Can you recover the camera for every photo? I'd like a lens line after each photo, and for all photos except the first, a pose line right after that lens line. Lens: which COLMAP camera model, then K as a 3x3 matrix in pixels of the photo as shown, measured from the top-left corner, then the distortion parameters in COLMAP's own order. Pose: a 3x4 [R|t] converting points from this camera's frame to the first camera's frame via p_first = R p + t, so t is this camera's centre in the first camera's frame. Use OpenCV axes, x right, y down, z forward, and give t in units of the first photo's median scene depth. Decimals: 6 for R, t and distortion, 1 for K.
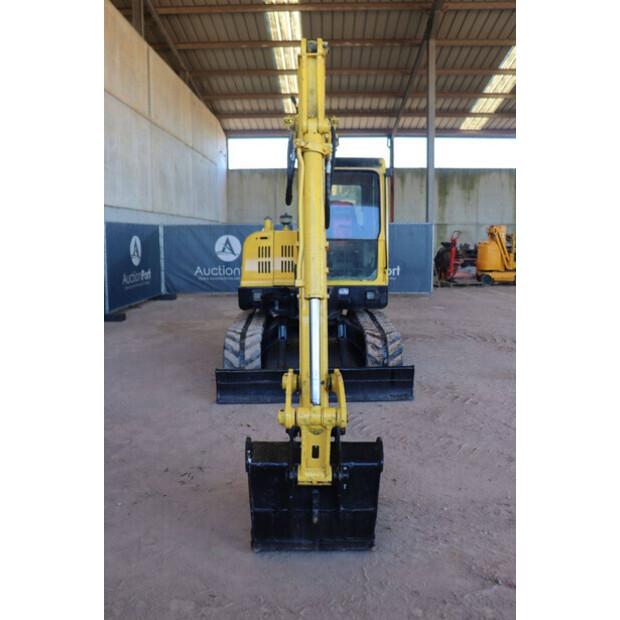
lens RADIAL K [[539.2, 0, 309.9], [0, 539.2, 298.9], [0, 0, 1]] dist [-0.094870, 0.021870]
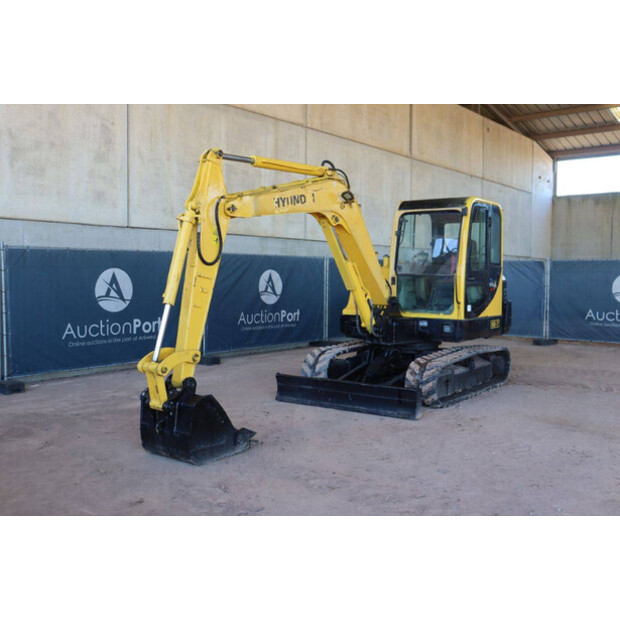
lens RADIAL K [[648.8, 0, 314.3], [0, 648.8, 307.6], [0, 0, 1]] dist [-0.029949, 0.000000]
pose [[0.798970, 0.041446, -0.599941, 0.334014], [-0.080334, 0.996037, -0.038175, 0.010818], [0.595981, 0.078696, 0.799133, -0.083578]]
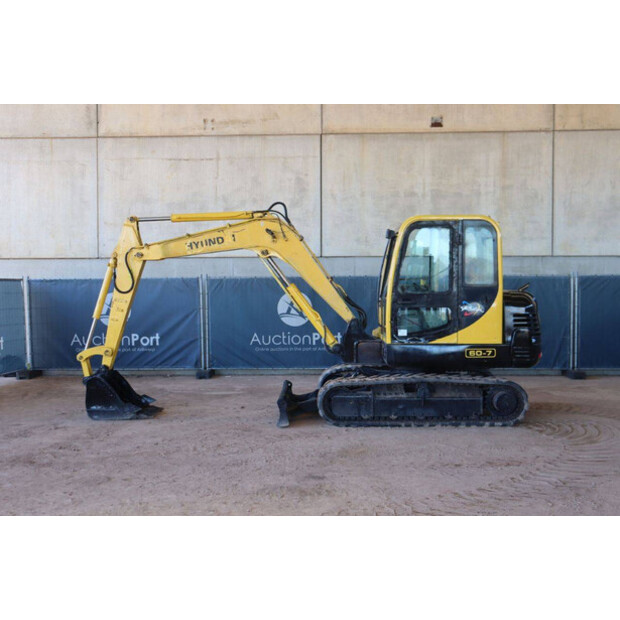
lens RADIAL K [[714.3, 0, 316.5], [0, 714.3, 311.5], [0, 0, 1]] dist [-0.014499, 0.000000]
pose [[-0.019477, 0.037349, -0.999112, 0.752498], [-0.110301, 0.993122, 0.039275, -0.062669], [0.993707, 0.110968, -0.015224, 0.443196]]
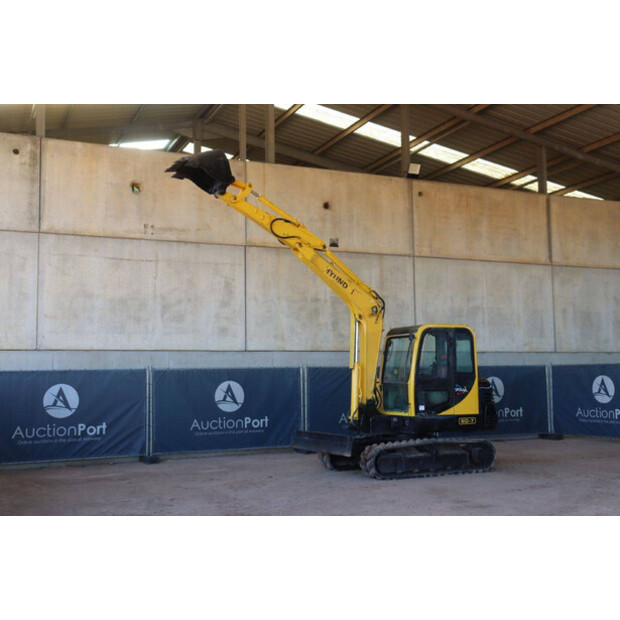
lens RADIAL K [[769.3, 0, 311.9], [0, 769.3, 310.7], [0, 0, 1]] dist [0.014373, 0.000000]
pose [[0.438936, -0.079375, -0.895005, 0.926813], [-0.091908, 0.986899, -0.132599, -0.003594], [0.893805, 0.140461, 0.425891, -0.062434]]
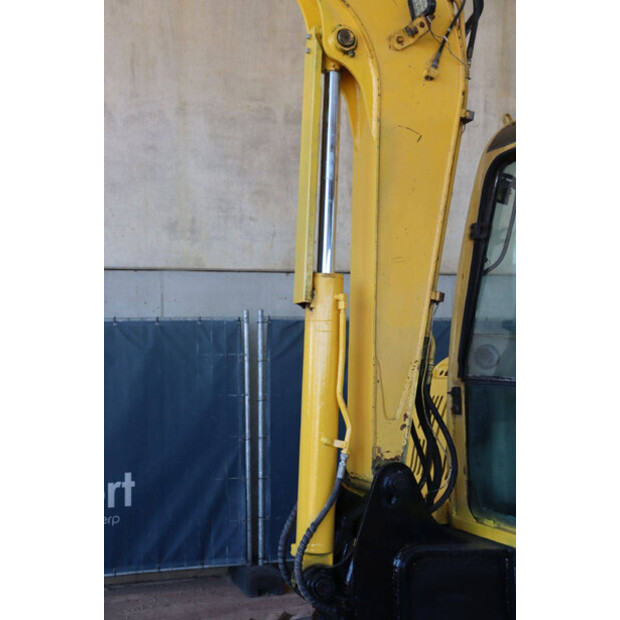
lens RADIAL K [[1072.9, 0, 313.9], [0, 1072.9, 307.5], [0, 0, 1]] dist [0.198144, 0.000000]
pose [[0.333660, -0.039305, -0.941874, 0.278986], [-0.098628, 0.992192, -0.076344, -0.047360], [0.937520, 0.118368, 0.327178, 0.353291]]
